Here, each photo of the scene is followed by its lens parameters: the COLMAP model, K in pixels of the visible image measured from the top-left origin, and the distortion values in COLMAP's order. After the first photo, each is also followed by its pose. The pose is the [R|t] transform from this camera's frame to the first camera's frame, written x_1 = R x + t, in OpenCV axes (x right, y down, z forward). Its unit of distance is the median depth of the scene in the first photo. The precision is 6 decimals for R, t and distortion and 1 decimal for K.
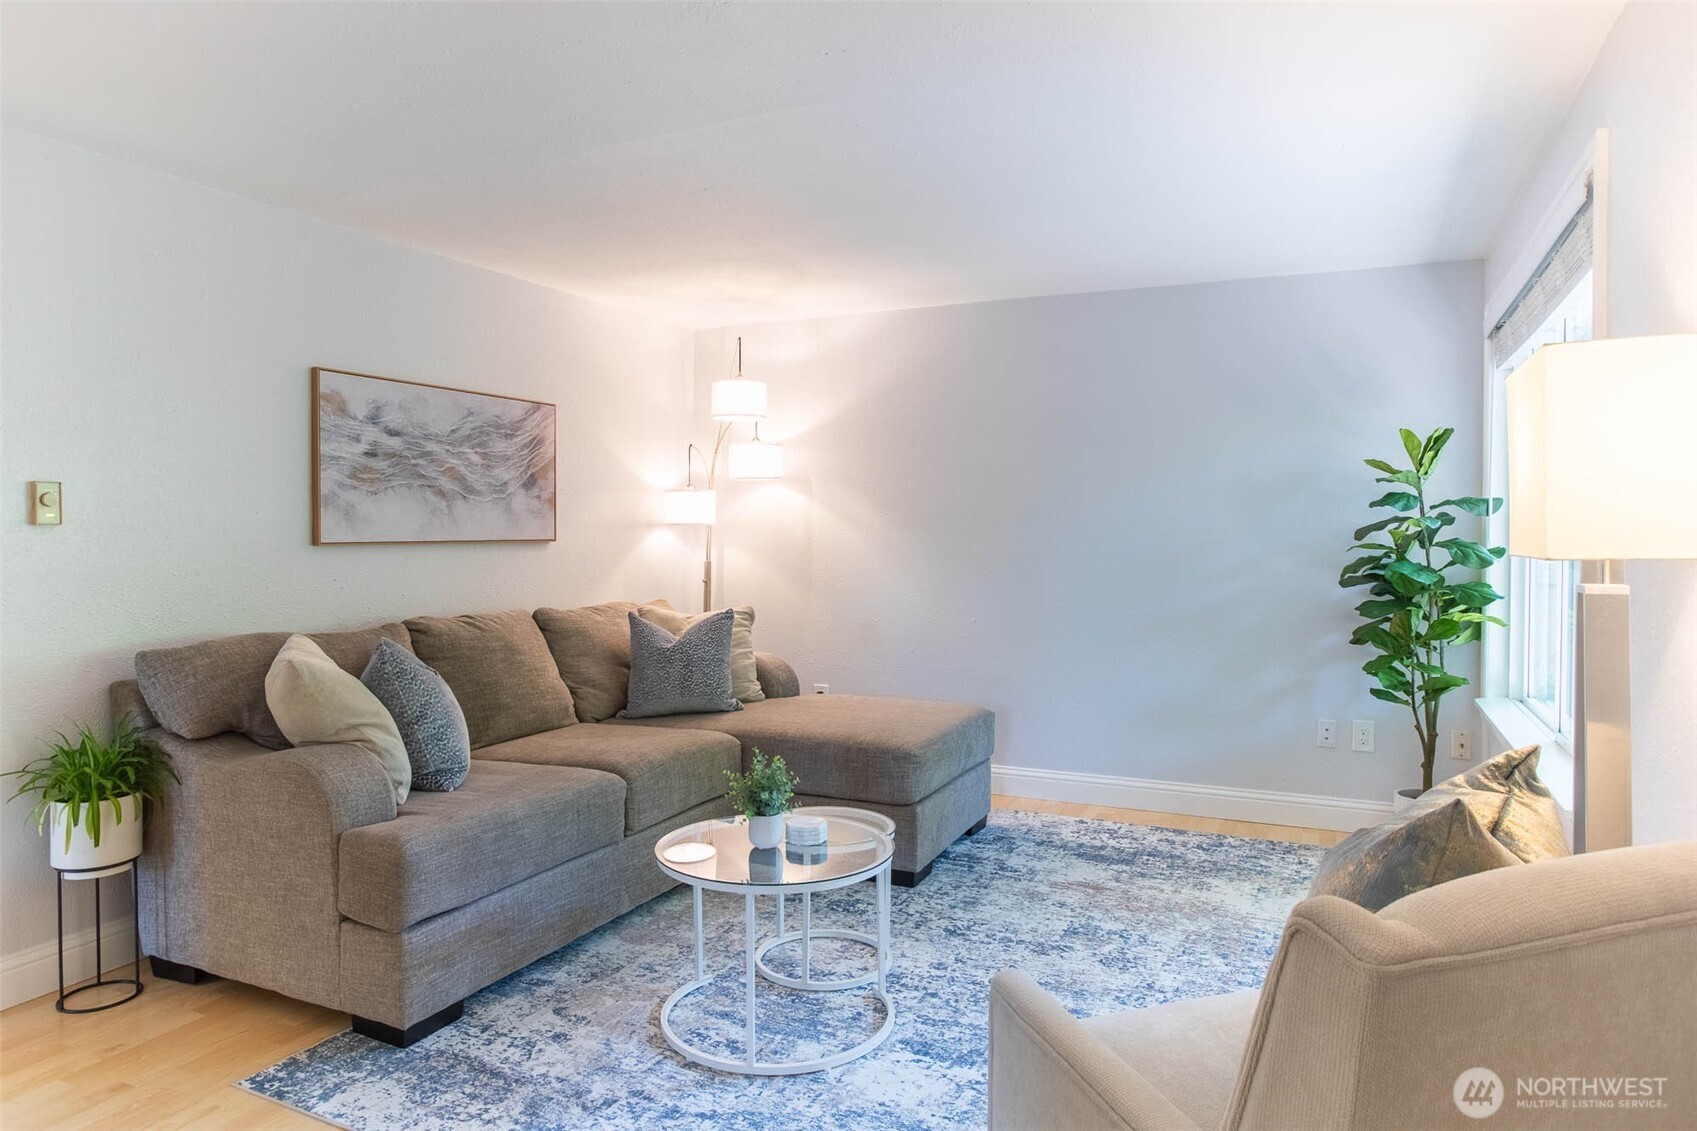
lens RADIAL K [[1054.7, 0, 837.2], [0, 1054.7, 537.3], [0, 0, 1]] dist [-0.064714, 0.037669]
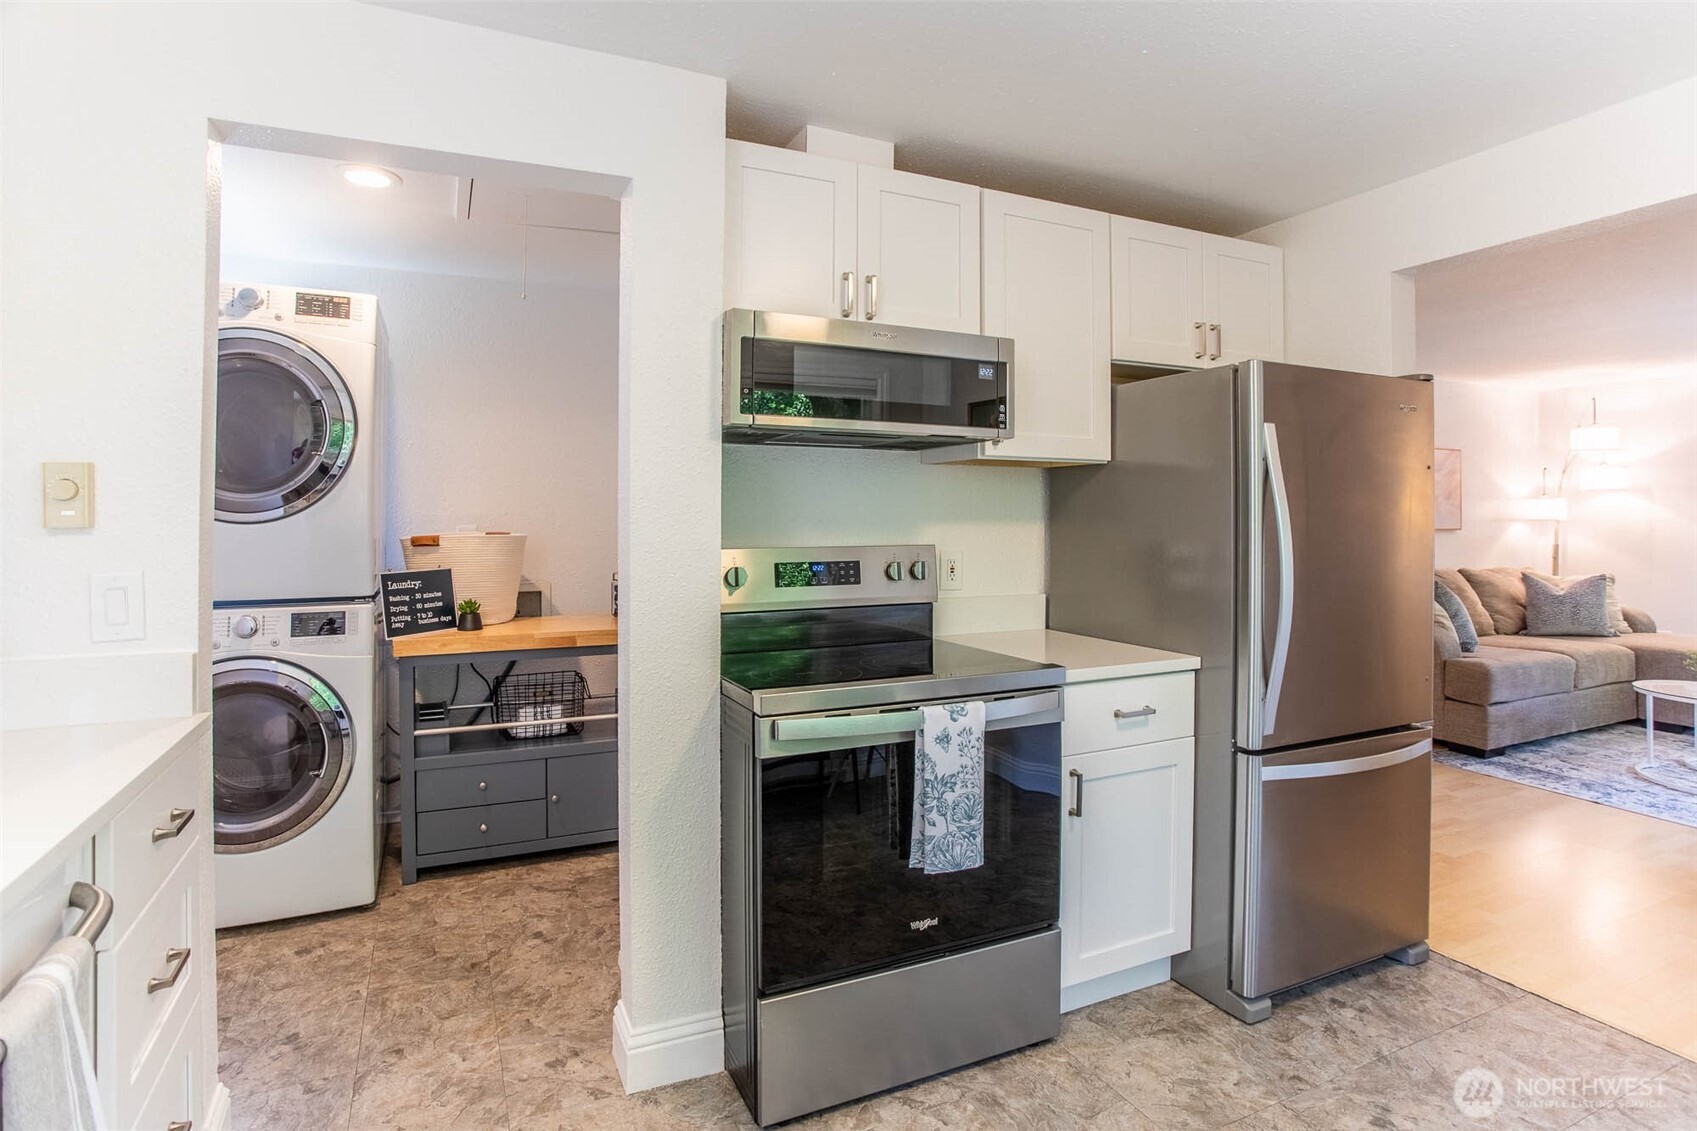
lens RADIAL K [[826.9, 0, 806.7], [0, 826.9, 514.3], [0, 0, 1]] dist [-0.063116, 0.020569]
pose [[0.745652, -0.001458, -0.666334, -0.252690], [-0.005709, 0.999947, -0.008576, -0.005671], [0.666311, 0.010199, 0.745604, -0.862003]]
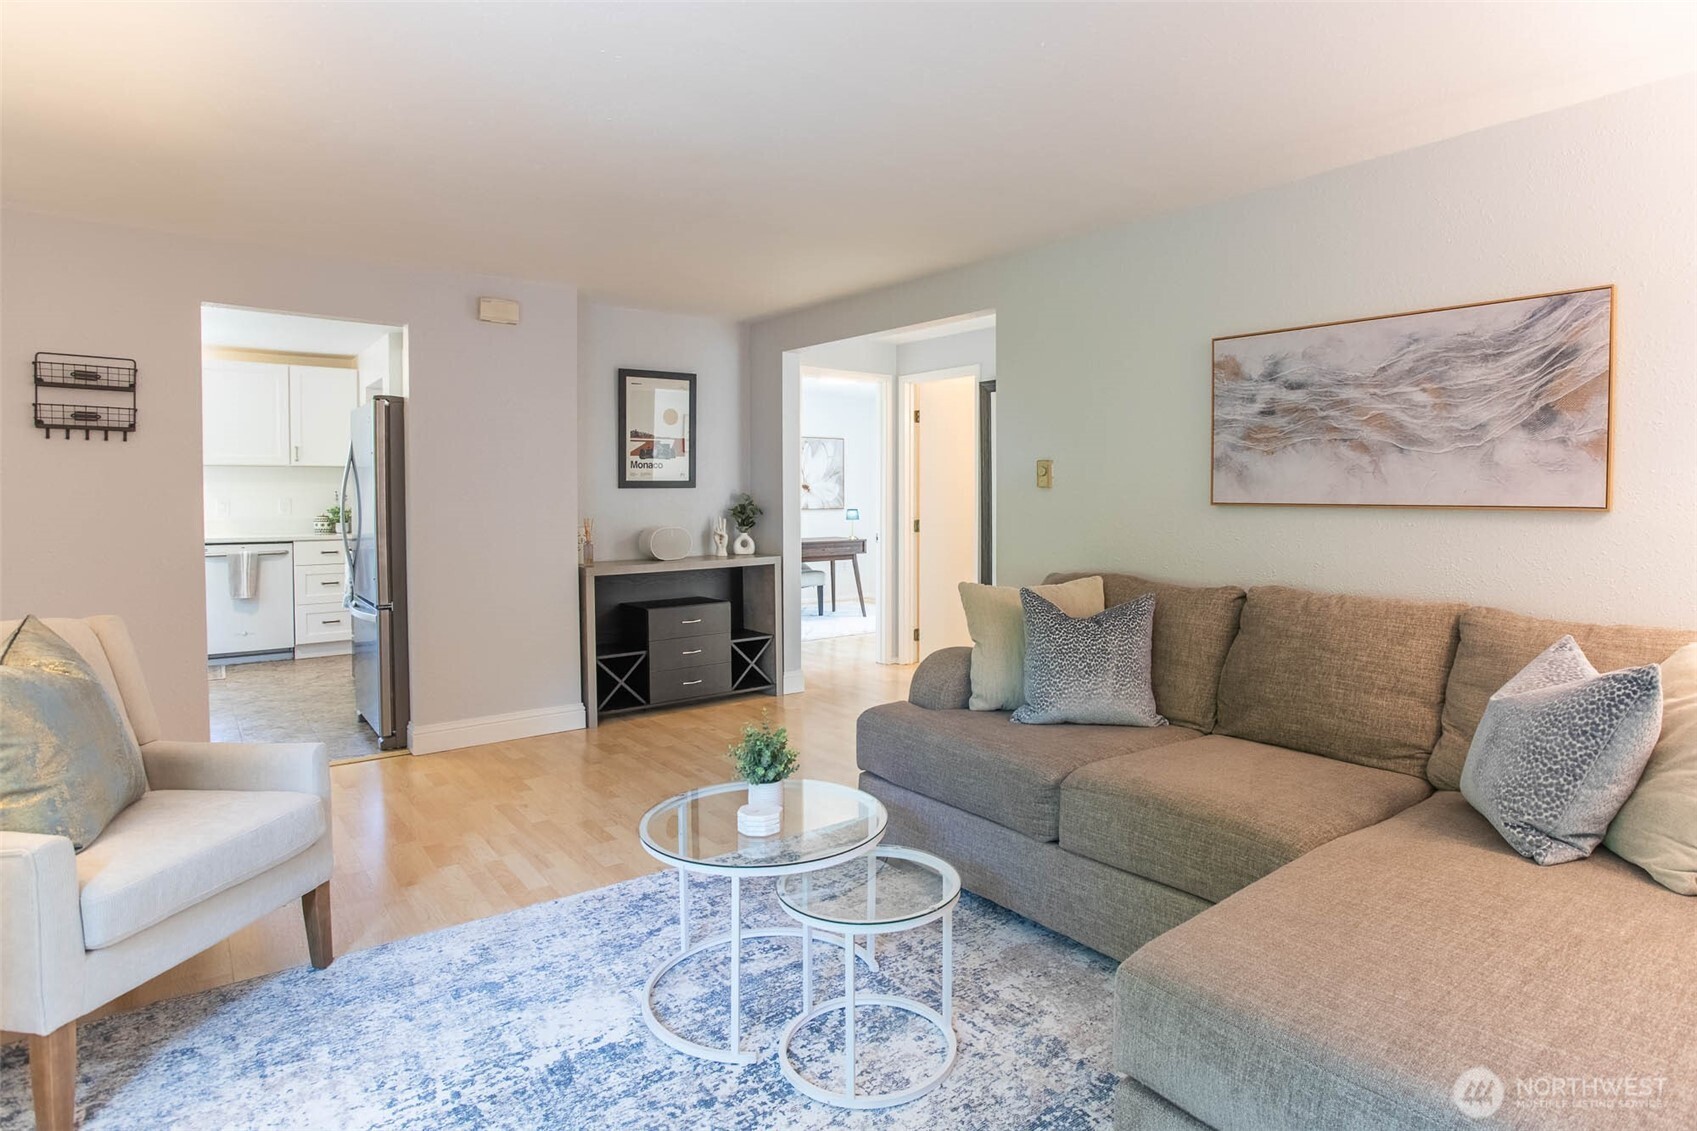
lens RADIAL K [[910.3, 0, 911.2], [0, 910.3, 516.6], [0, 0, 1]] dist [-0.073874, 0.032081]
pose [[-0.416208, 0.027357, -0.908858, 0.469859], [-0.005536, 0.999453, 0.032620, -0.008875], [0.909253, 0.018608, -0.415829, 1.085052]]
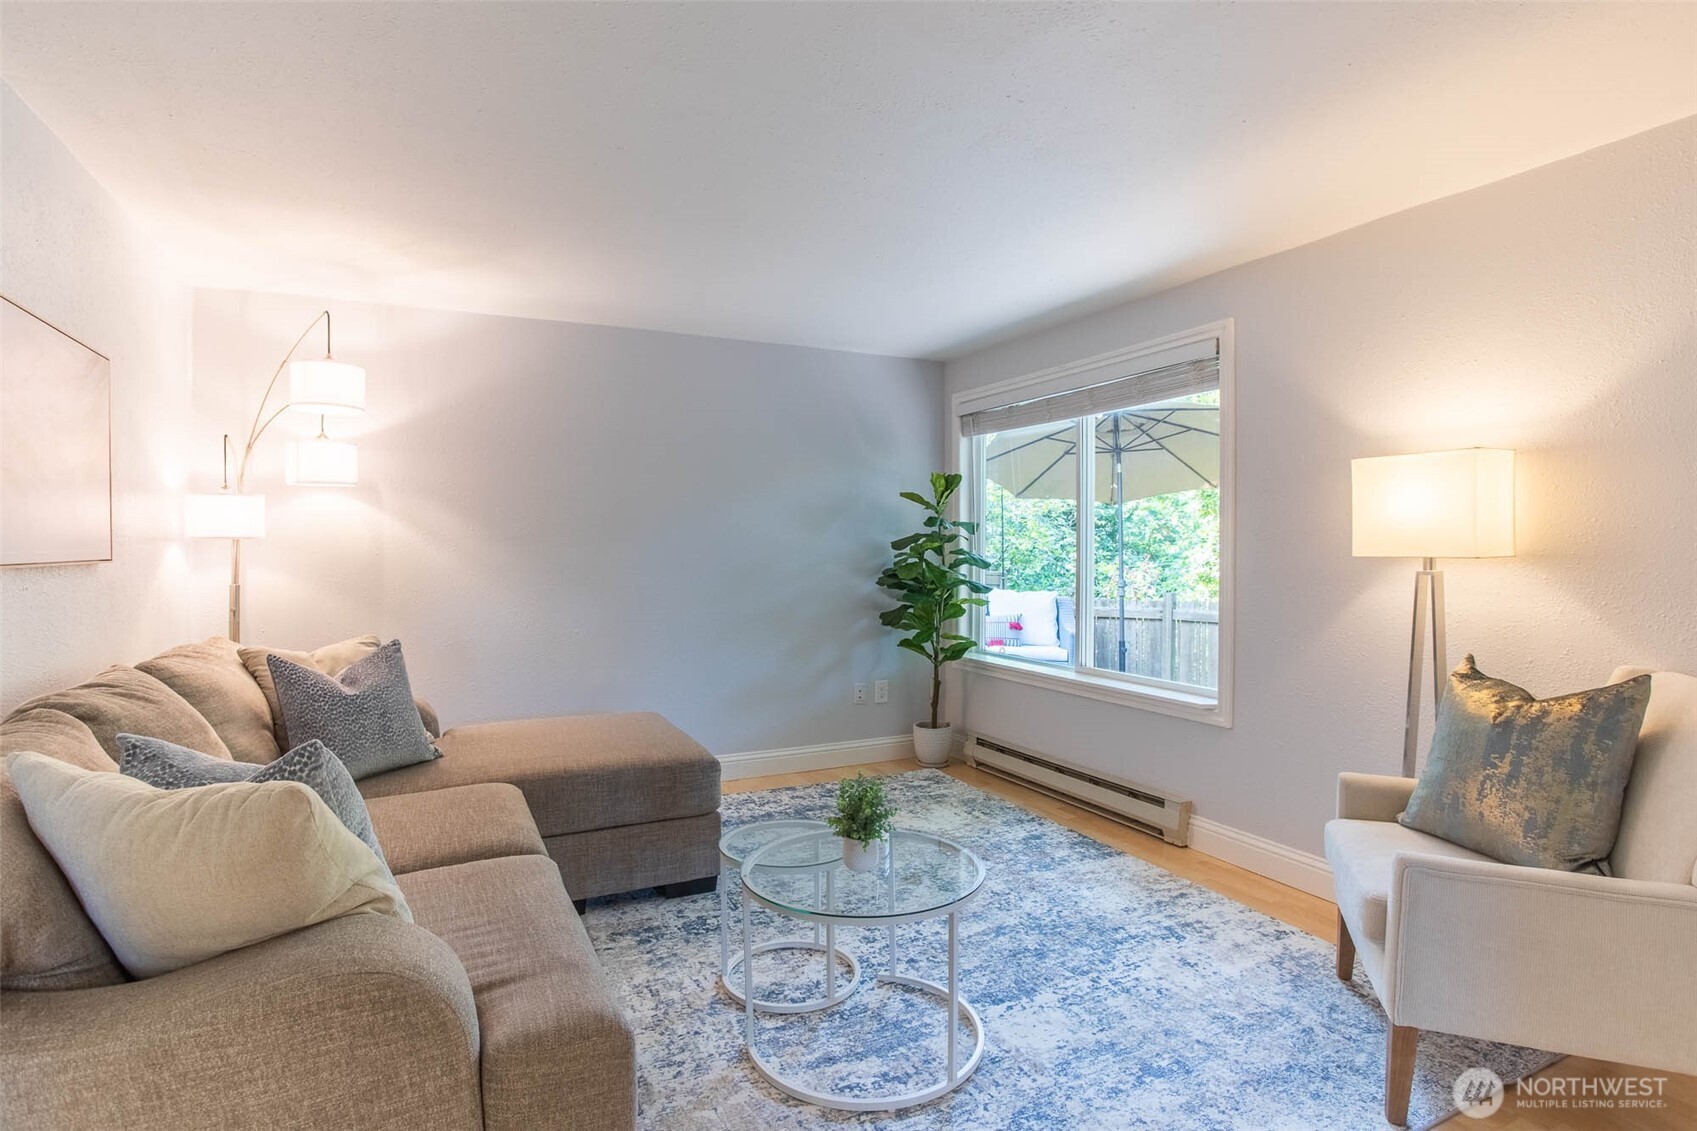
lens RADIAL K [[865.0, 0, 848.5], [0, 865.0, 565.5], [0, 0, 1]] dist [-0.073101, 0.027503]
pose [[0.615054, -0.019989, 0.788231, -0.511057], [0.008497, 0.999789, 0.018724, 0.000038], [-0.788439, -0.004818, 0.615094, 0.386403]]
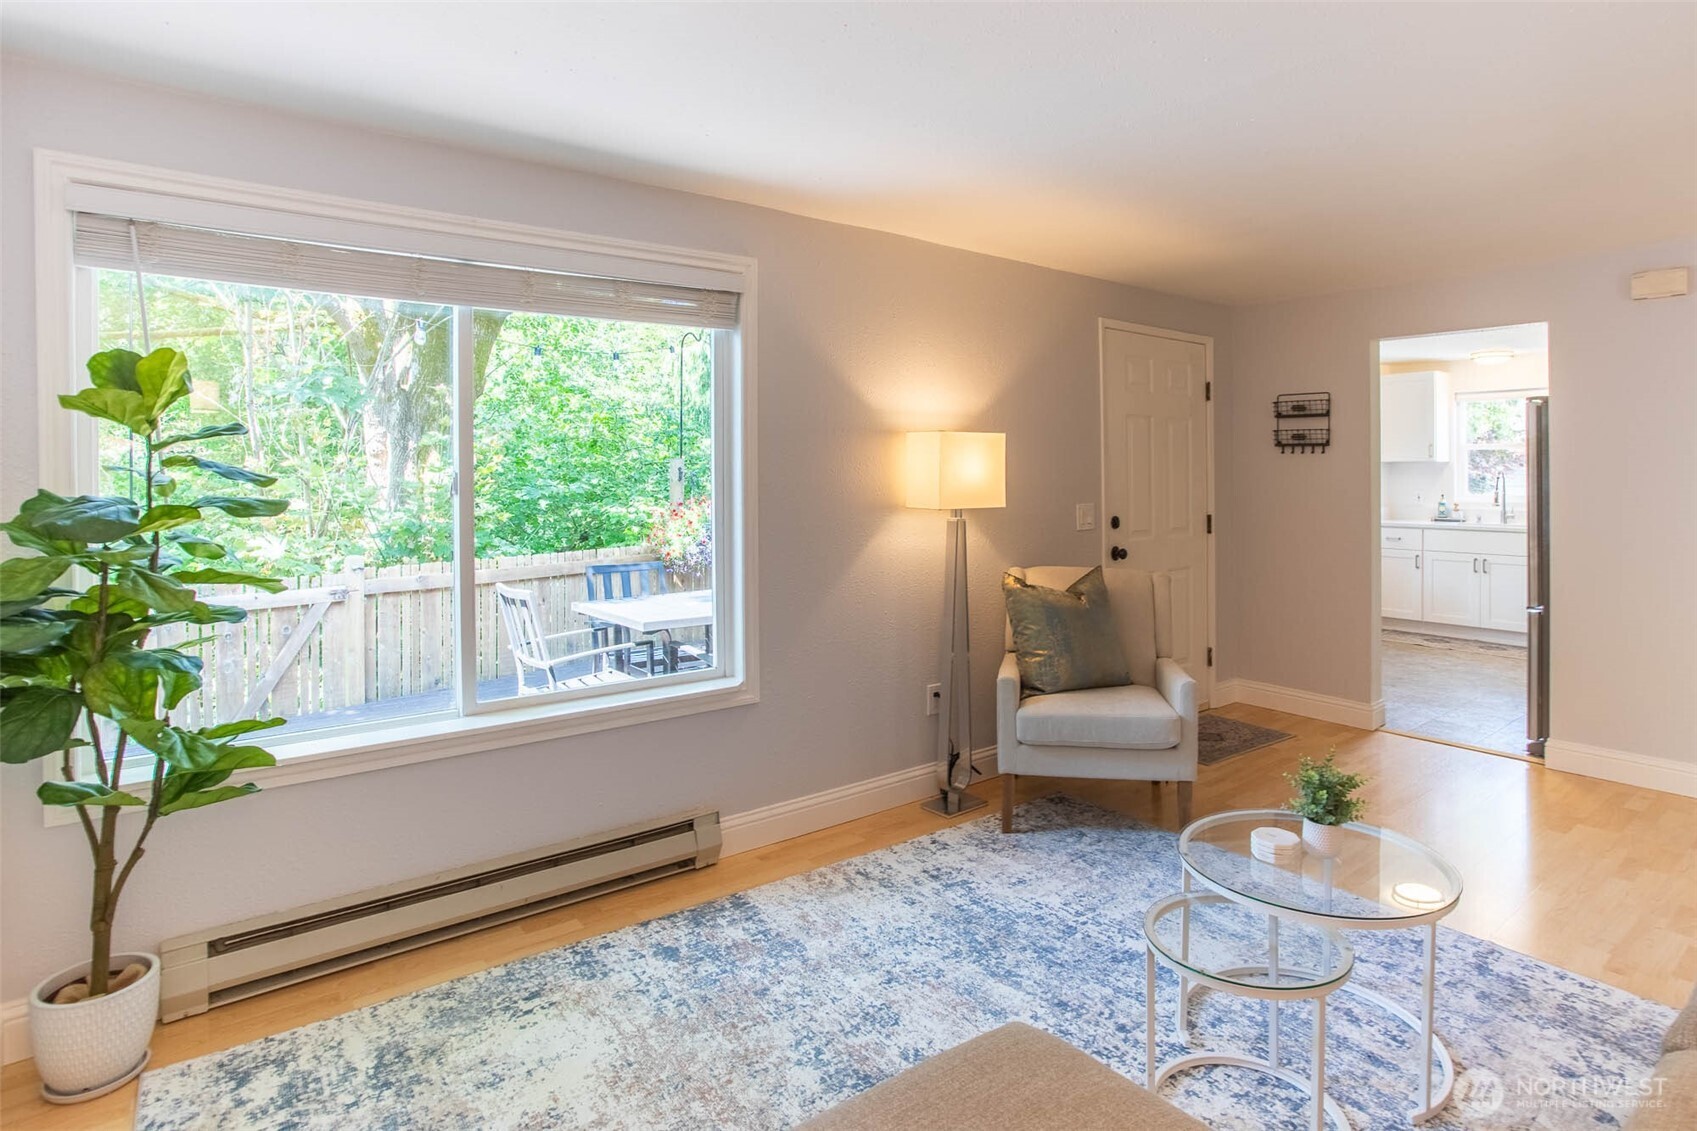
lens RADIAL K [[906.4, 0, 875.8], [0, 906.4, 492.9], [0, 0, 1]] dist [-0.070475, 0.033056]
pose [[-0.898207, -0.005196, 0.439541, -0.039612], [0.006638, 0.999656, 0.025381, -0.035657], [-0.439522, 0.025715, -0.897864, 1.374970]]
